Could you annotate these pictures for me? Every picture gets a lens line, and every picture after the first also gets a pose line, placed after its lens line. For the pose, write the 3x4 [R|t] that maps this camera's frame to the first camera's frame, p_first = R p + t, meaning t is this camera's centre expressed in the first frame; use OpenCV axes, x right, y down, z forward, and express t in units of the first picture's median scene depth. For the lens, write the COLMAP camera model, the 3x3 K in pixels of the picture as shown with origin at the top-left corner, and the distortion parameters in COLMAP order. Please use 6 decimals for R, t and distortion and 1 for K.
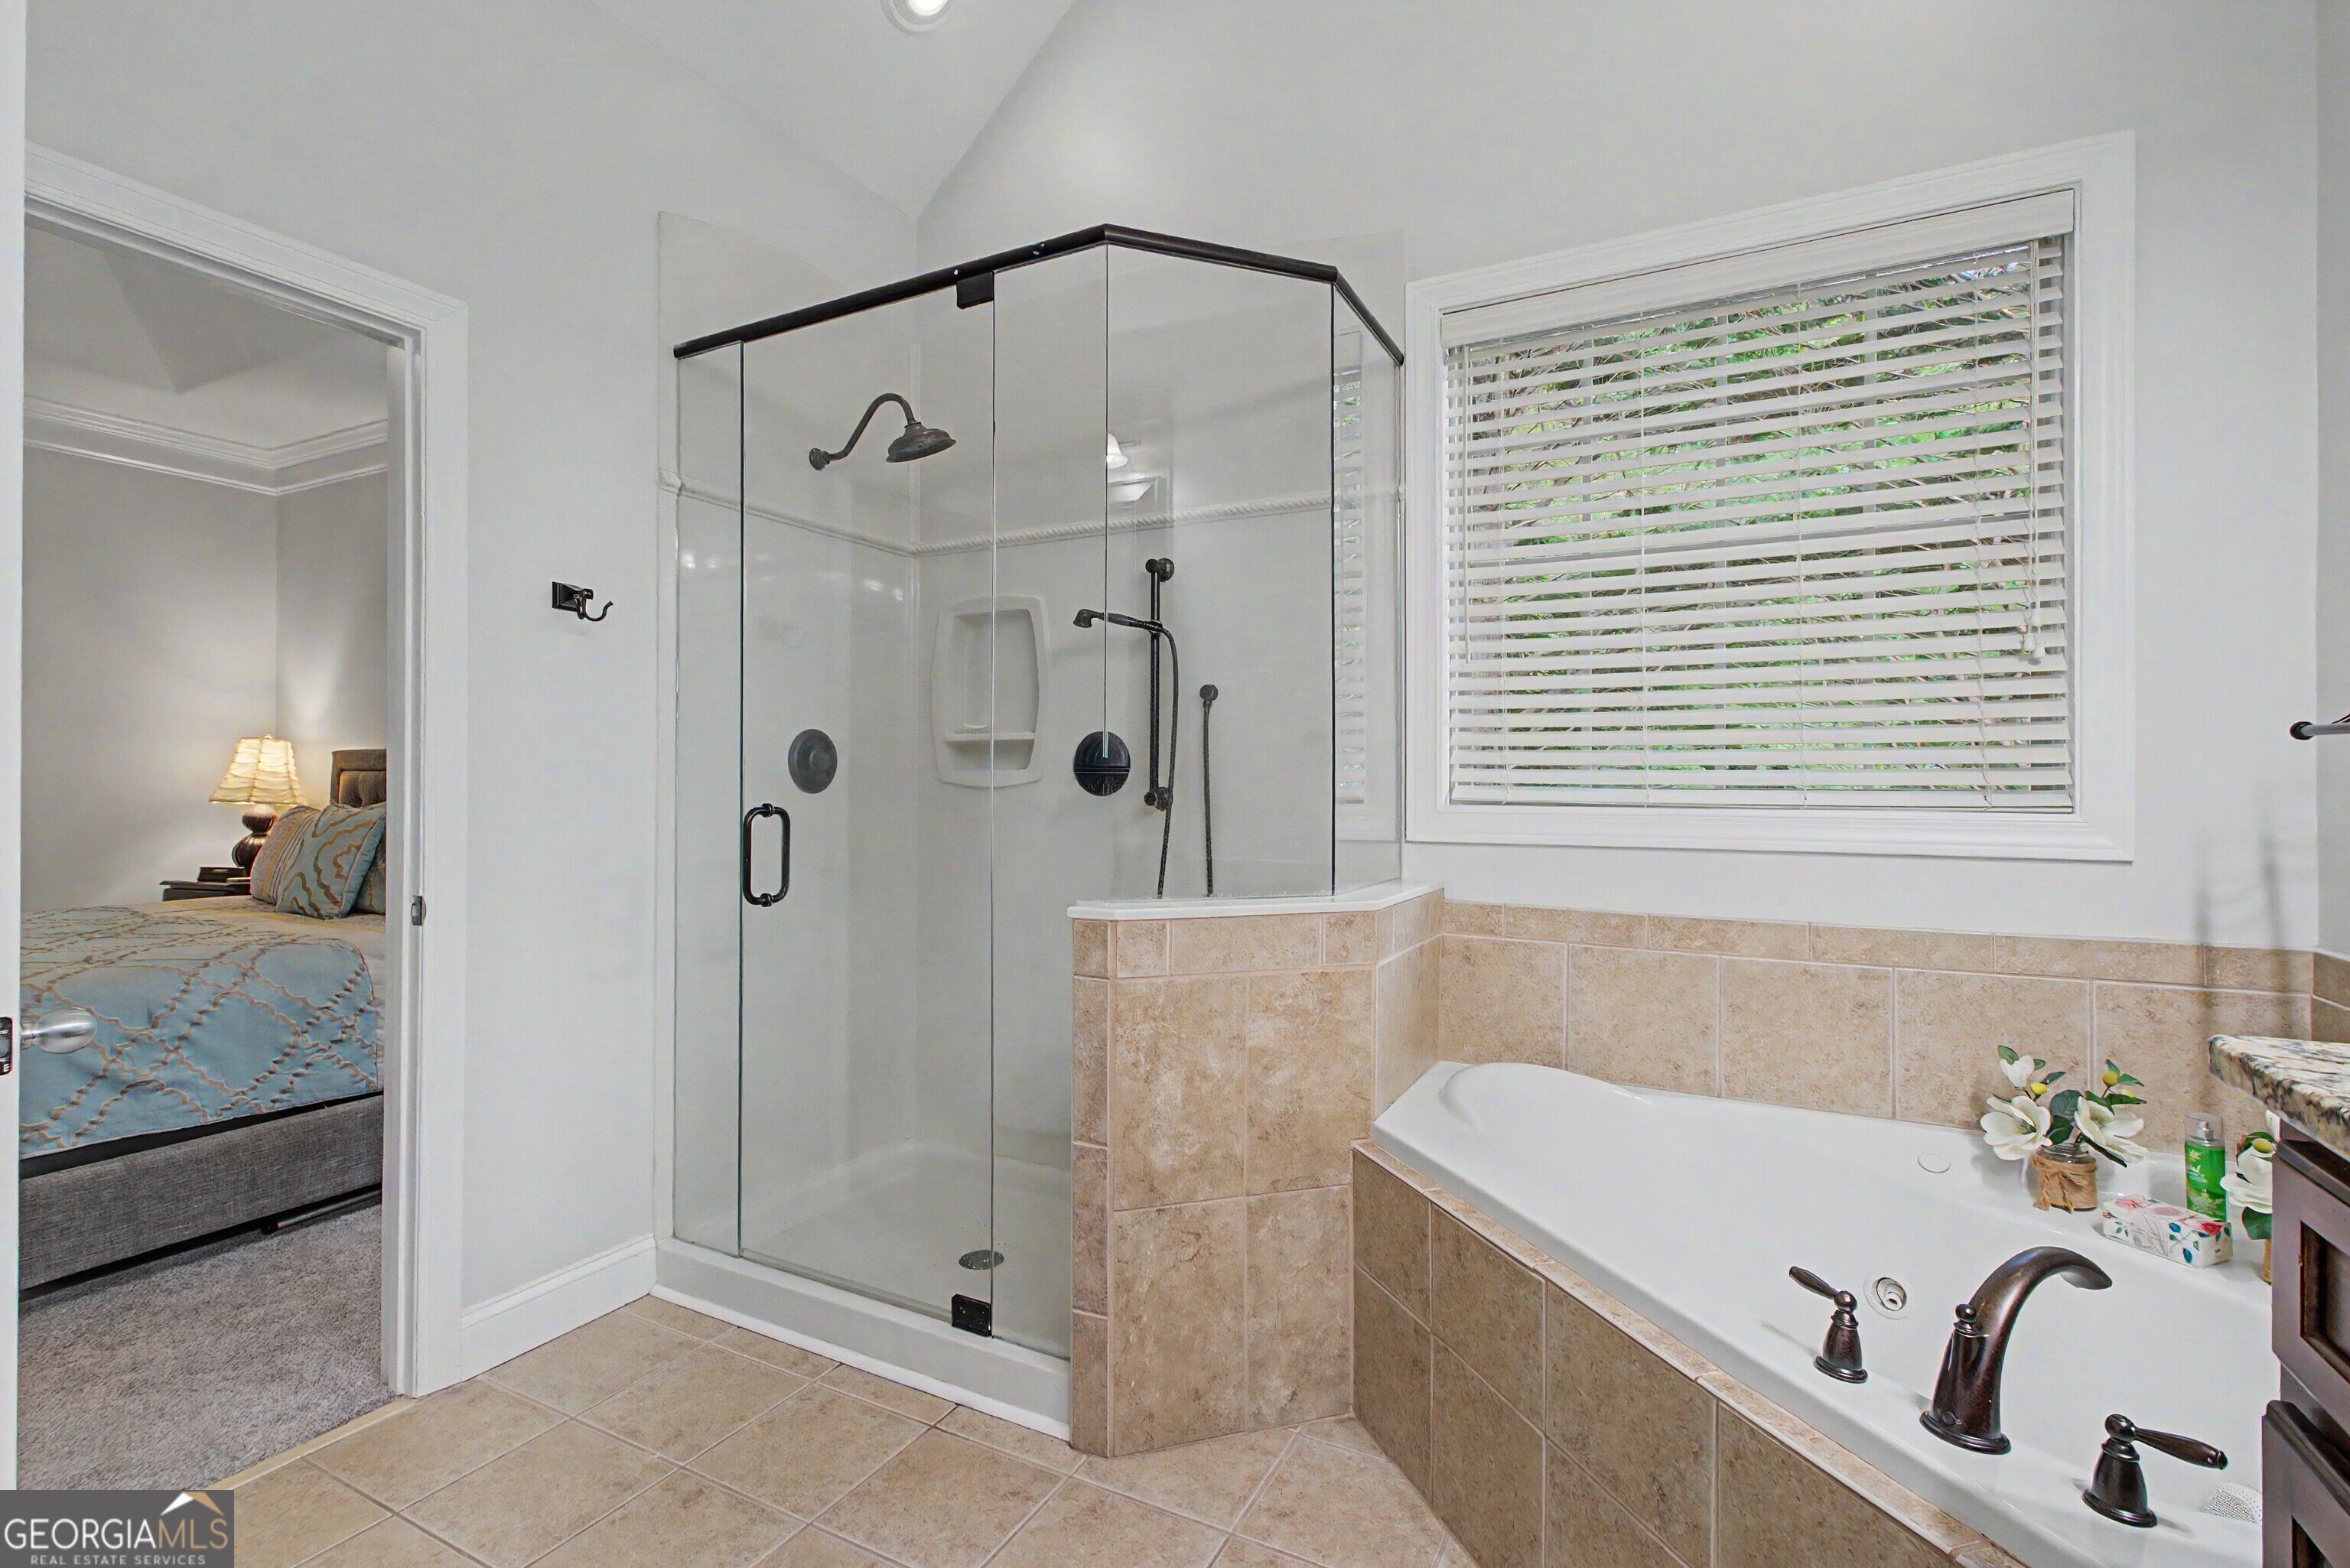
lens RADIAL K [[1113.9, 0, 1172.6], [0, 1113.9, 787.4], [0, 0, 1]] dist [0.002245, 0.000004]
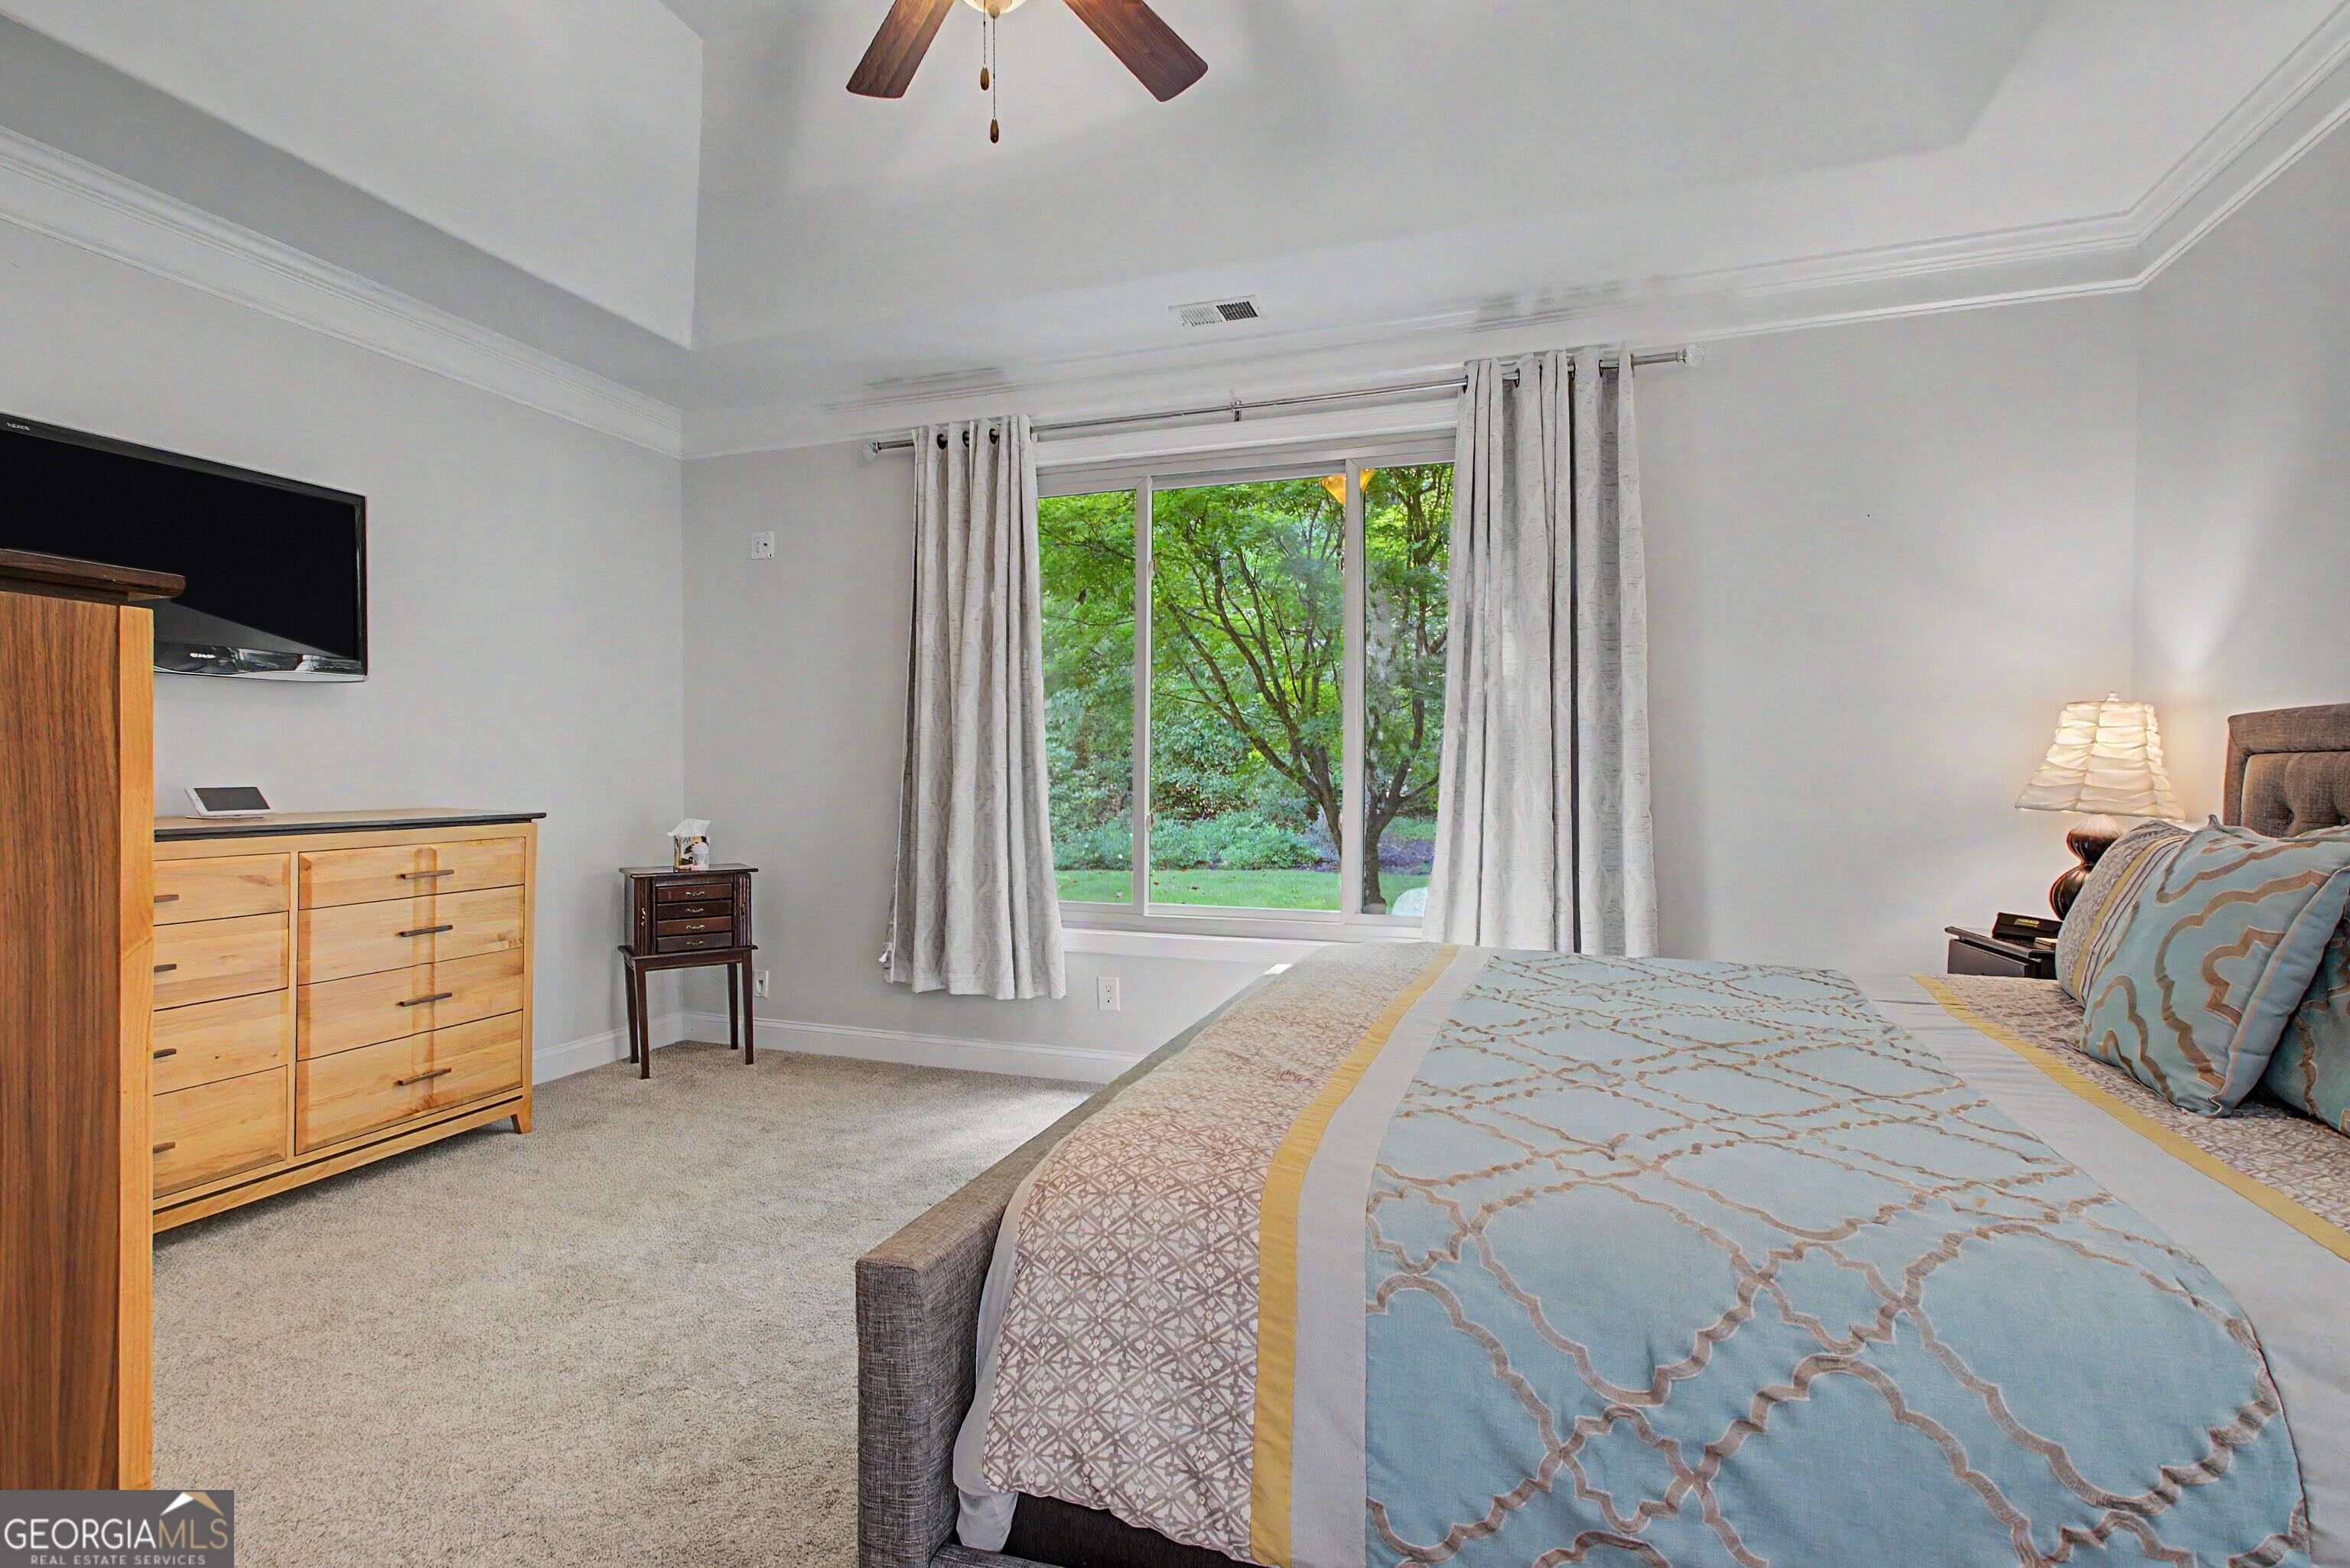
lens RADIAL K [[1113.9, 0, 1172.6], [0, 1113.9, 787.4], [0, 0, 1]] dist [0.002245, 0.000004]
pose [[0.146949, 0.006415, -0.989123, -0.392302], [-0.004779, 0.999972, 0.005775, -0.000317], [0.989132, 0.003879, 0.146976, 0.550094]]
